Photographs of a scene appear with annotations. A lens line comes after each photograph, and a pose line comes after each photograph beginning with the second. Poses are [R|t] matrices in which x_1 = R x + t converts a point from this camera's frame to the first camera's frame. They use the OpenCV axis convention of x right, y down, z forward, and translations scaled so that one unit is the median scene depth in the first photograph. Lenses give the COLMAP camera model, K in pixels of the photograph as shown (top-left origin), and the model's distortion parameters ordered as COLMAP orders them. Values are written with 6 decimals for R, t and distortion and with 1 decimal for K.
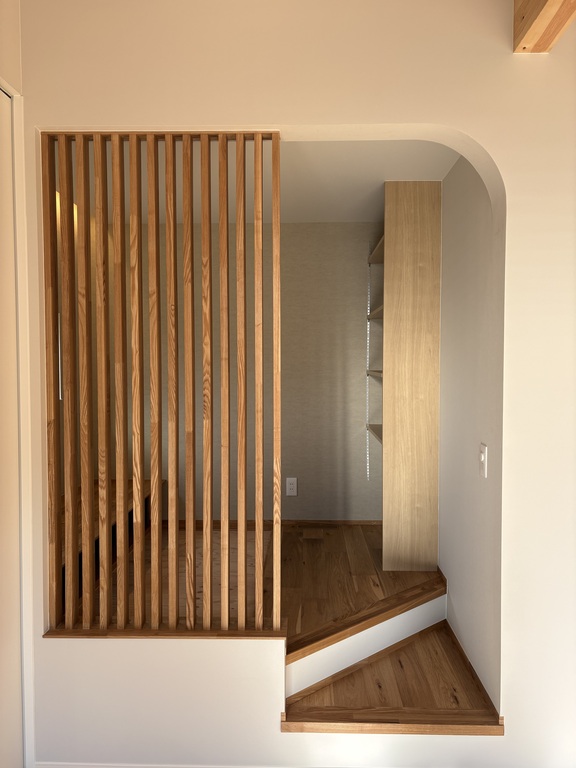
lens RADIAL K [[587.5, 0, 288.0], [0, 587.5, 384.0], [0, 0, 1]] dist [0.003837, 0.002544]
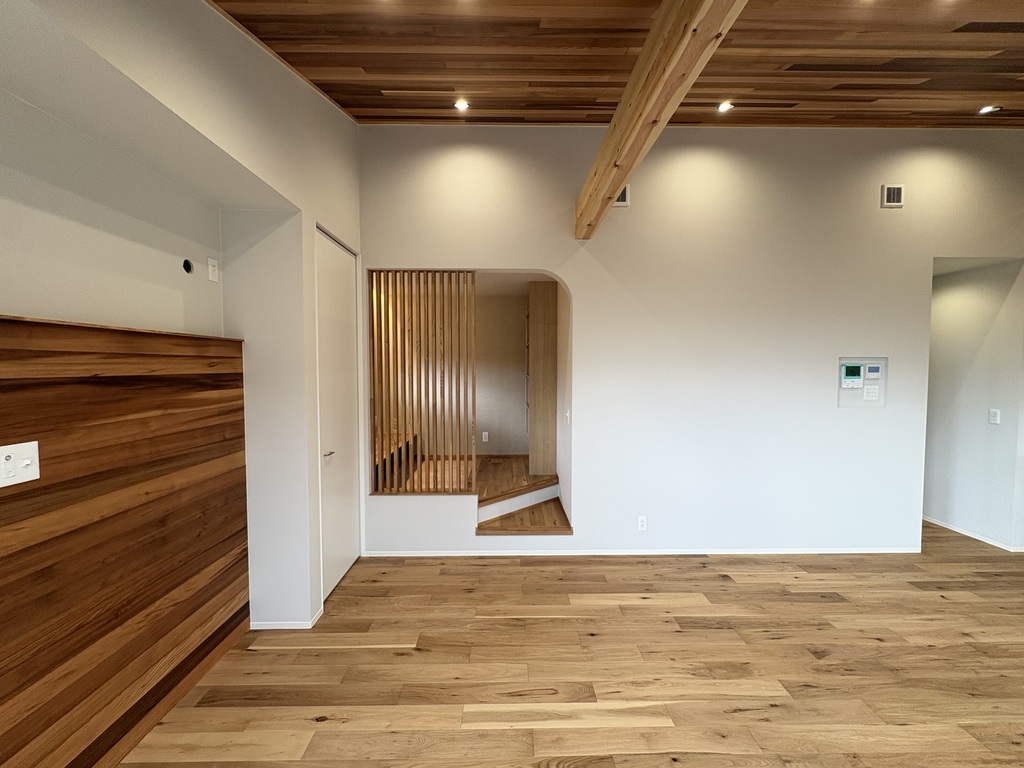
lens RADIAL K [[408.2, 0, 510.1], [0, 408.2, 383.4], [0, 0, 1]] dist [-0.000211, -0.000042]
pose [[0.998883, -0.001531, 0.047235, 0.041930], [0.001031, 0.999943, 0.010622, -0.010975], [-0.047248, -0.010561, 0.998827, -0.511207]]
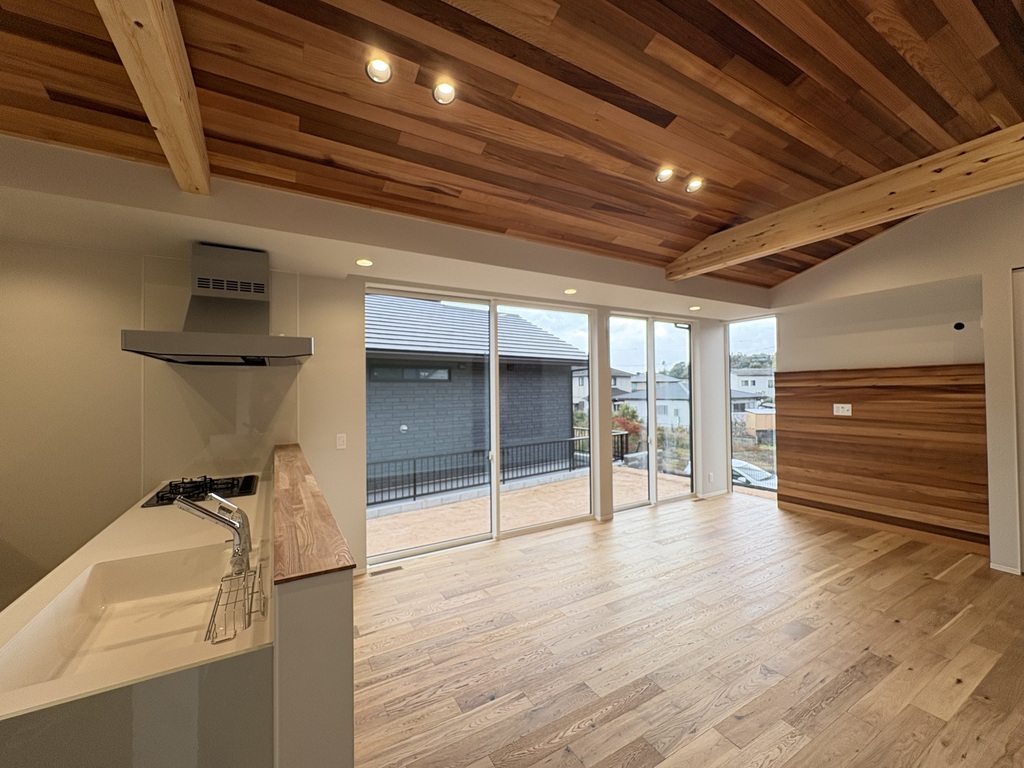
lens RADIAL K [[408.2, 0, 510.1], [0, 408.2, 383.4], [0, 0, 1]] dist [-0.000211, -0.000042]
pose [[-0.851178, 0.002173, -0.524873, 1.810429], [-0.002651, 0.999961, 0.008439, -0.037683], [0.524871, 0.008575, -0.851138, 0.890554]]
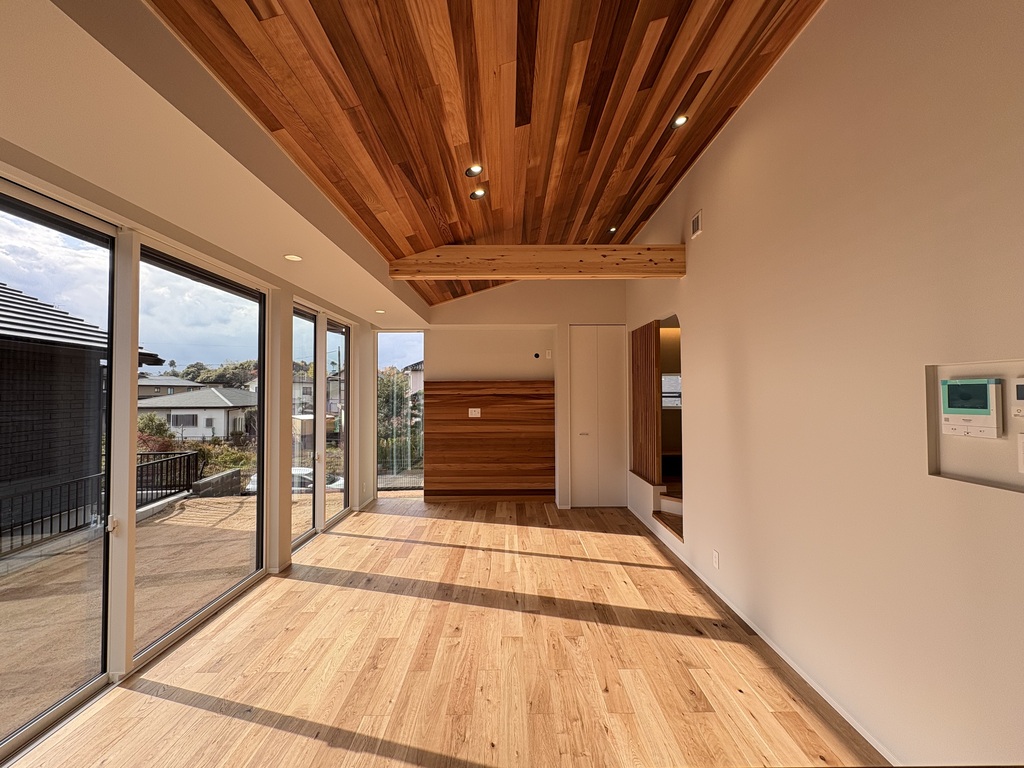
lens RADIAL K [[408.2, 0, 510.1], [0, 408.2, 383.4], [0, 0, 1]] dist [-0.000211, -0.000042]
pose [[0.035248, -0.022073, -0.999135, 1.916508], [-0.024867, 0.999427, -0.022956, -0.025815], [0.999069, 0.025654, 0.034679, 0.179835]]
